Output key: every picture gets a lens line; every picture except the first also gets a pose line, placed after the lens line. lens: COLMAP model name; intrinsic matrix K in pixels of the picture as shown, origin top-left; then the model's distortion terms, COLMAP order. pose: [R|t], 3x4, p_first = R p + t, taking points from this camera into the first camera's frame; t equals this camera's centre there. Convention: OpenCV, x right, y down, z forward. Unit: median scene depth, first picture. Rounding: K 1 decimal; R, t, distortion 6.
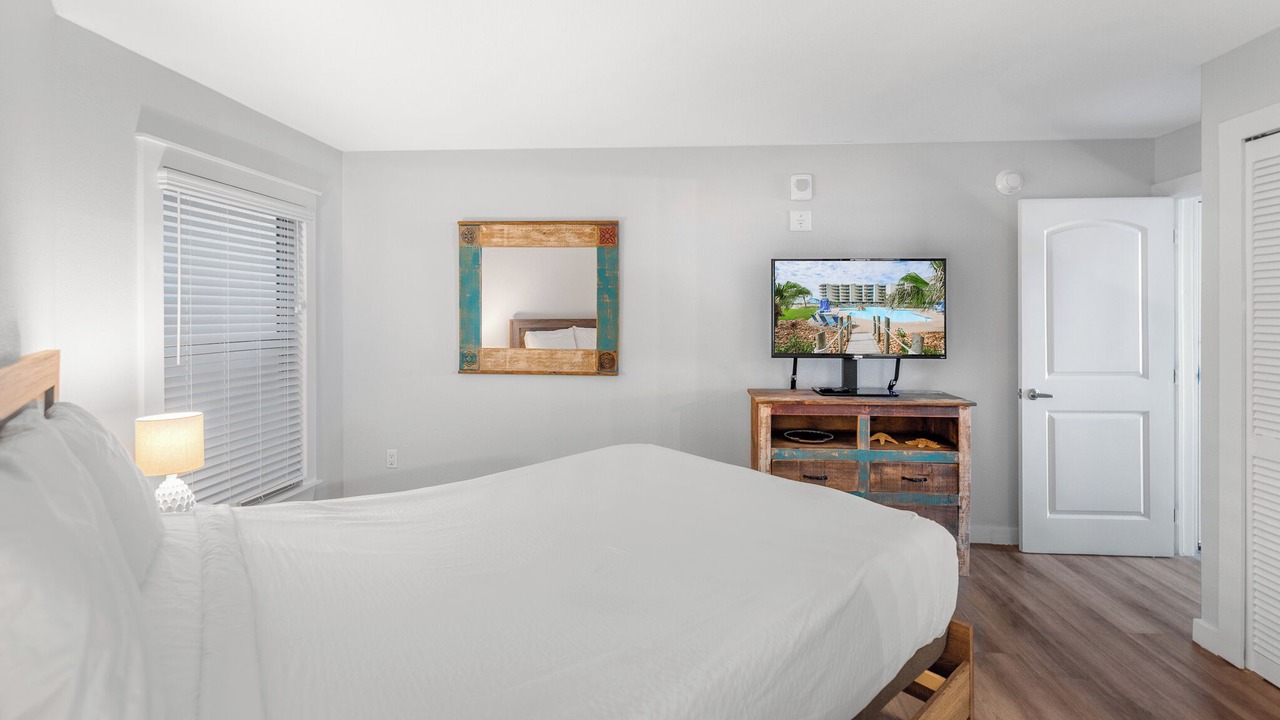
lens RADIAL K [[568.6, 0, 641.3], [0, 568.6, 311.2], [0, 0, 1]] dist [0.000357, 0.000023]
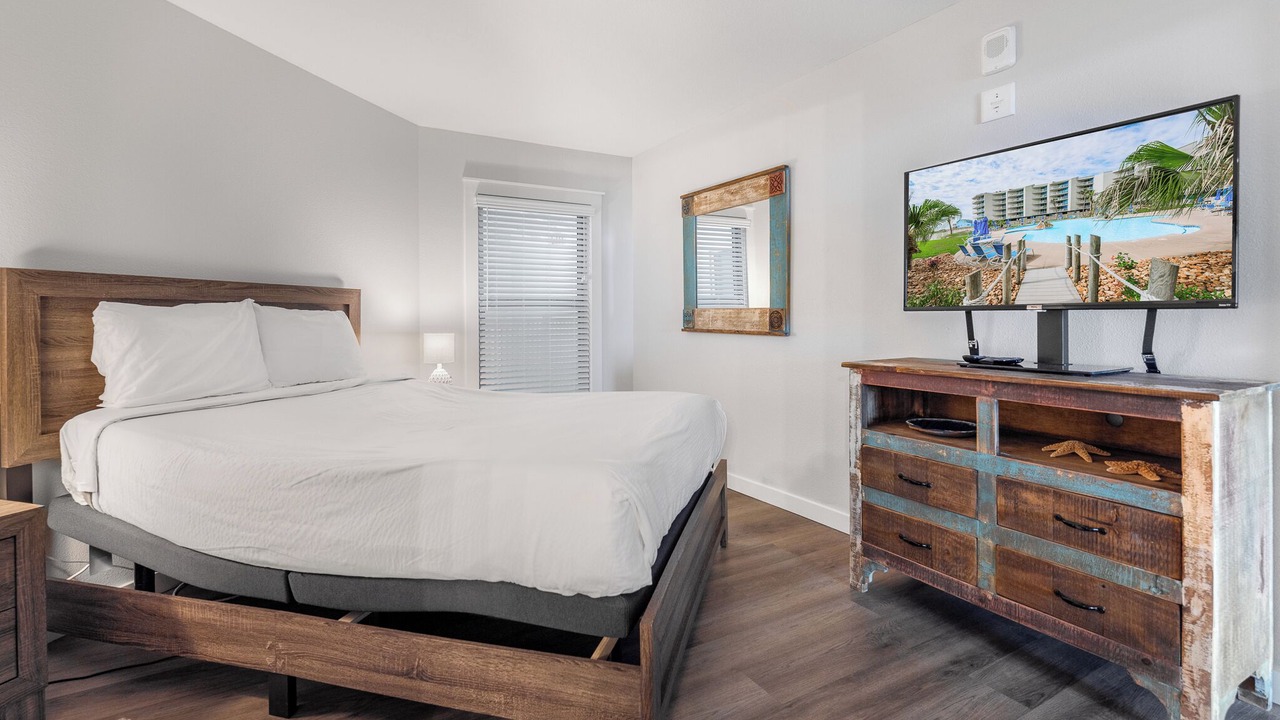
lens RADIAL K [[584.0, 0, 620.1], [0, 584.0, 324.2], [0, 0, 1]] dist [0.001225, 0.000182]
pose [[0.536806, 0.010509, -0.843640, 0.662057], [0.007632, 0.999821, 0.017311, 0.083339], [0.843671, -0.015732, 0.536630, 0.305893]]
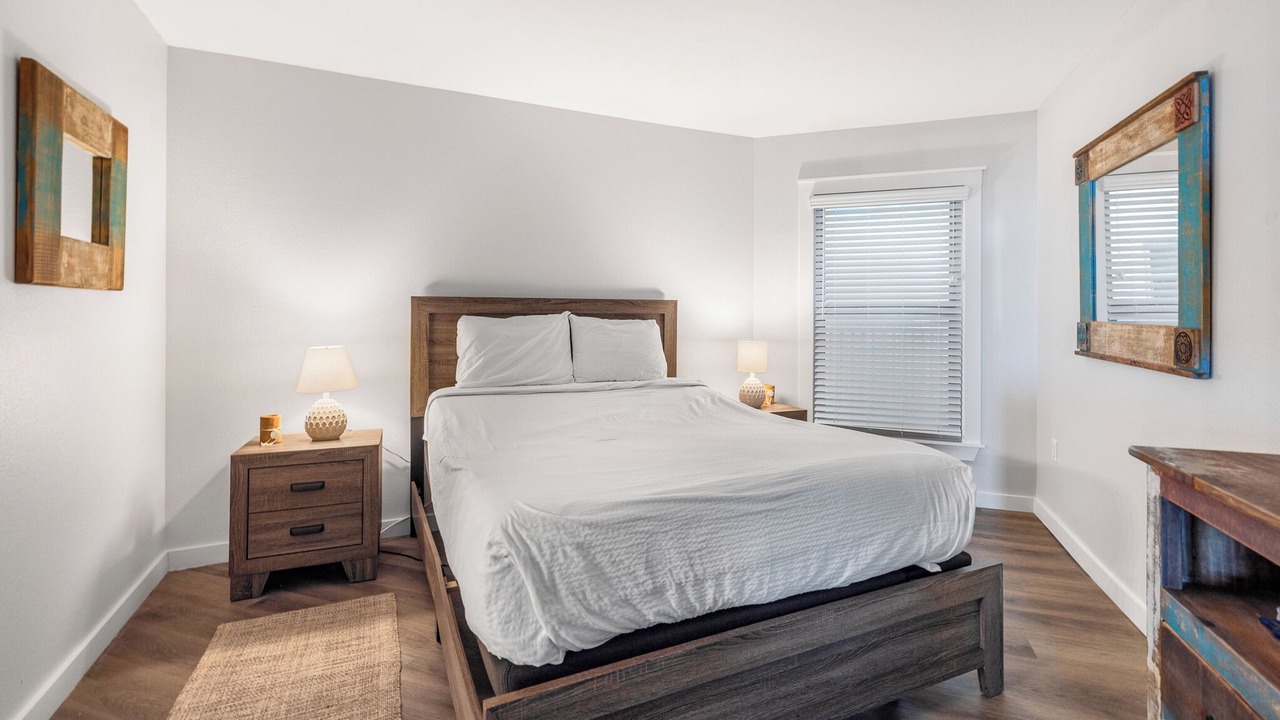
lens RADIAL K [[568.6, 0, 641.3], [0, 568.6, 311.2], [0, 0, 1]] dist [0.000357, 0.000023]
pose [[-0.279621, -0.002614, -0.960107, 0.636786], [0.000425, 0.999996, -0.002846, 0.060045], [0.960110, -0.001204, -0.279619, 0.734034]]
